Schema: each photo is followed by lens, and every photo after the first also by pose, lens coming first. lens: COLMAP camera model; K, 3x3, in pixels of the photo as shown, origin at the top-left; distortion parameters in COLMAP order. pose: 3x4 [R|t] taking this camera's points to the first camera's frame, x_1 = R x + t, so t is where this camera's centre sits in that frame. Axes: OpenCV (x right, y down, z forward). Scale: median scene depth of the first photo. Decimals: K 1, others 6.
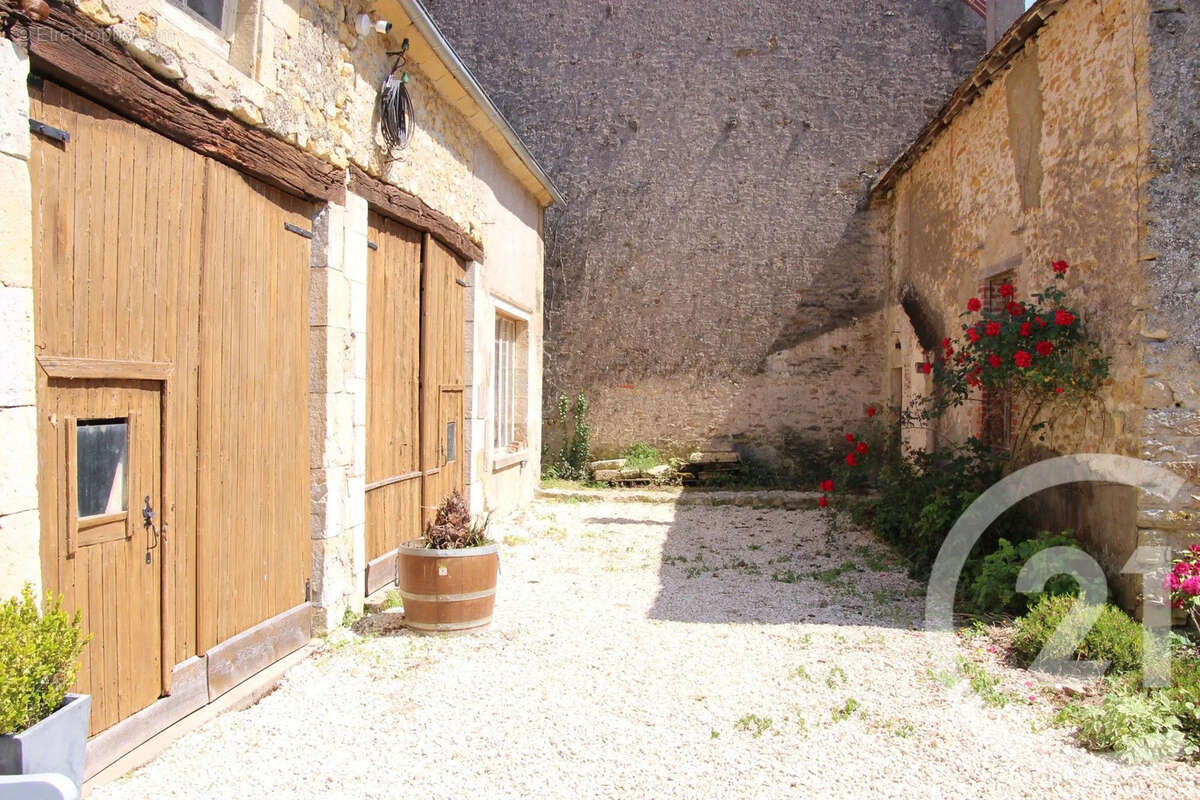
lens RADIAL K [[886.4, 0, 597.9], [0, 886.4, 399.5], [0, 0, 1]] dist [-0.127317, 0.066905]
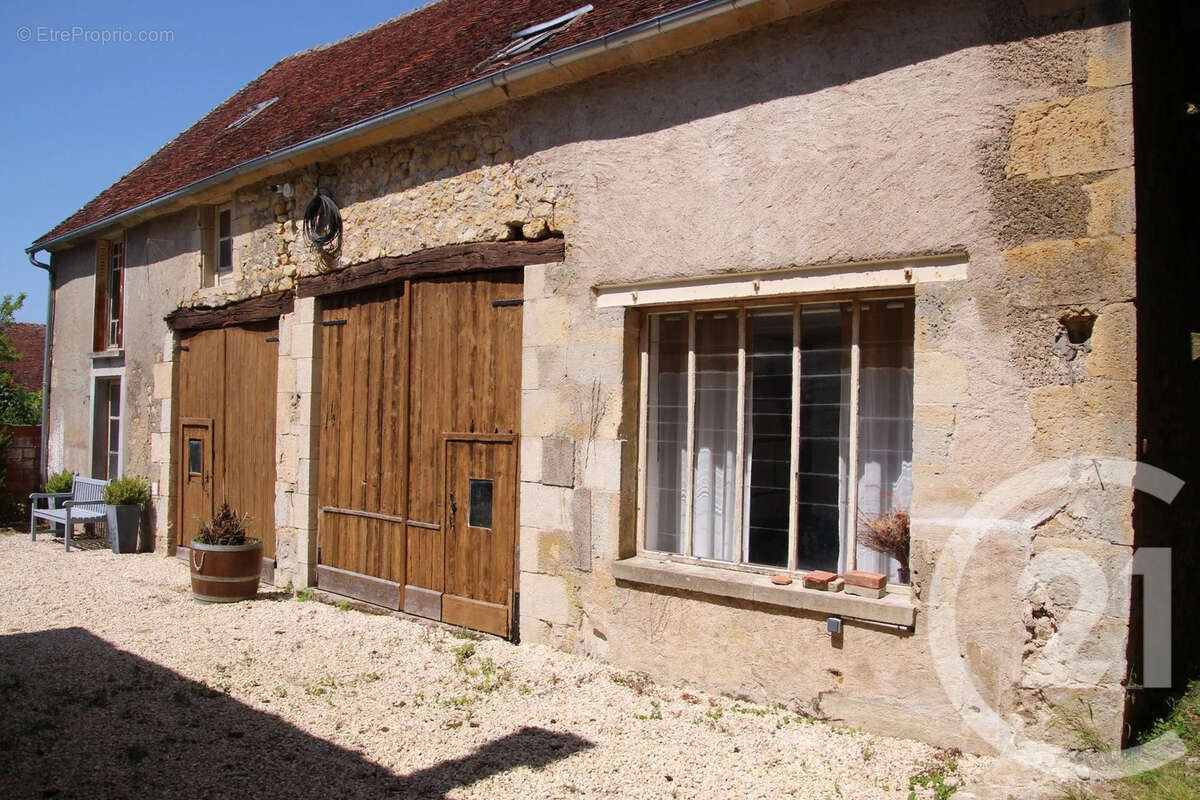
lens RADIAL K [[886.4, 0, 596.7], [0, 886.4, 398.8], [0, 0, 1]] dist [-0.127317, 0.066905]
pose [[-0.553903, -0.023915, -0.832237, 0.810149], [-0.023074, 0.999644, -0.013369, -0.076386], [0.832261, 0.011798, -0.554258, 2.746904]]
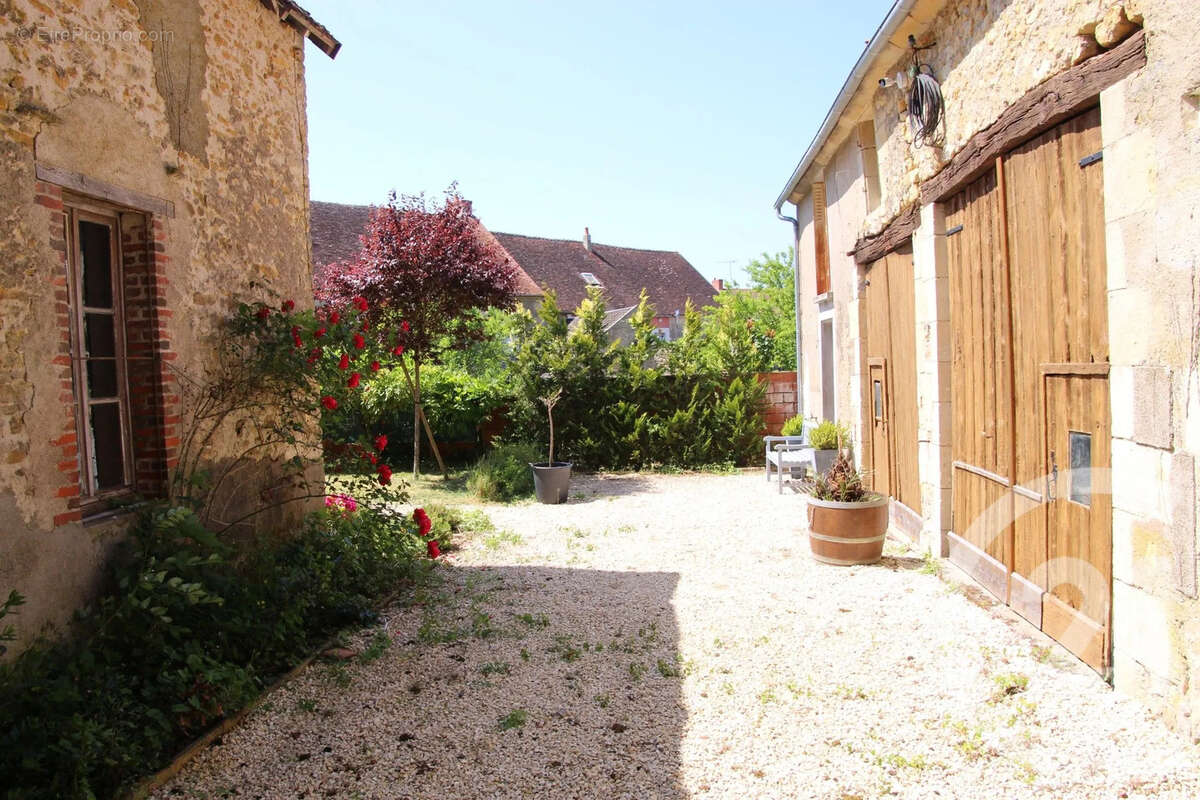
lens RADIAL K [[886.4, 0, 591.7], [0, 886.4, 405.5], [0, 0, 1]] dist [-0.127317, 0.066905]
pose [[-0.998833, 0.046822, -0.011812, 0.252084], [0.046115, 0.997457, 0.054344, -0.063919], [0.014326, 0.053736, -0.998452, 2.714314]]
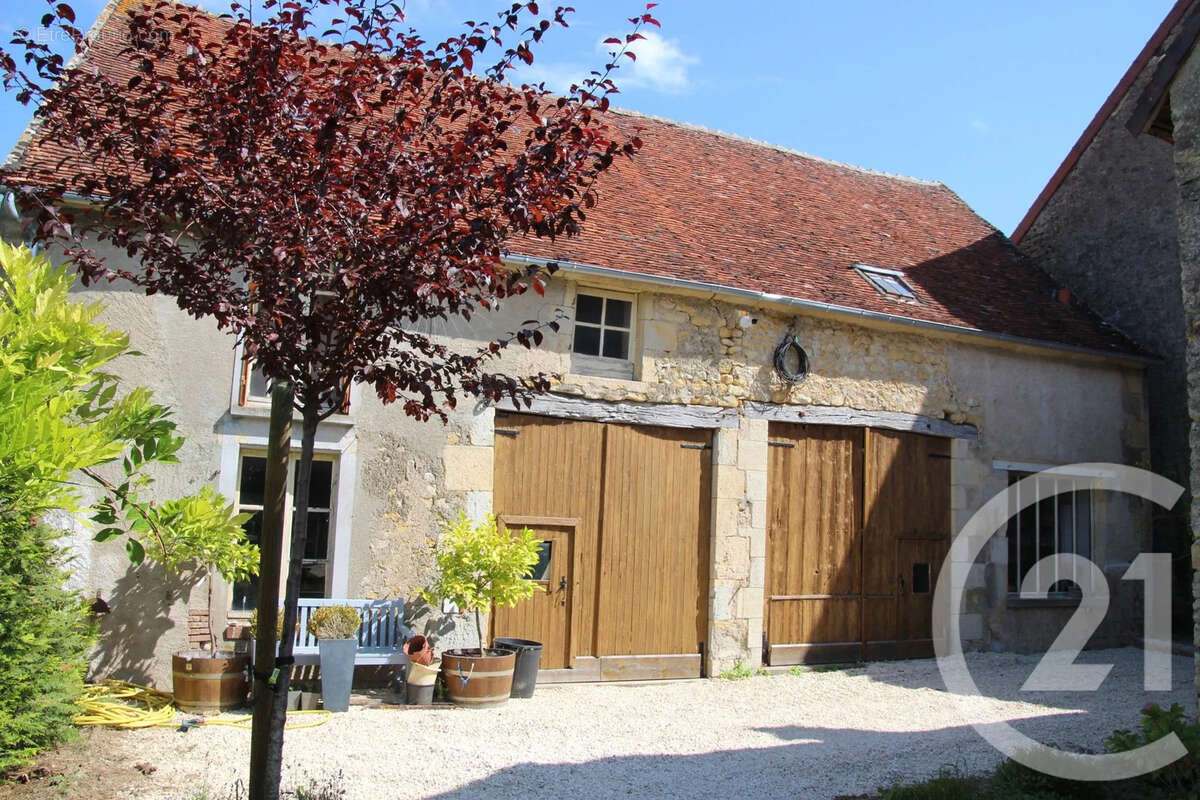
lens RADIAL K [[886.4, 0, 595.2], [0, 886.4, 407.3], [0, 0, 1]] dist [-0.127317, 0.066905]
pose [[0.498277, -0.084991, -0.862842, 1.292212], [-0.048769, 0.990861, -0.125764, -0.036026], [0.865645, 0.104745, 0.489578, -0.115061]]
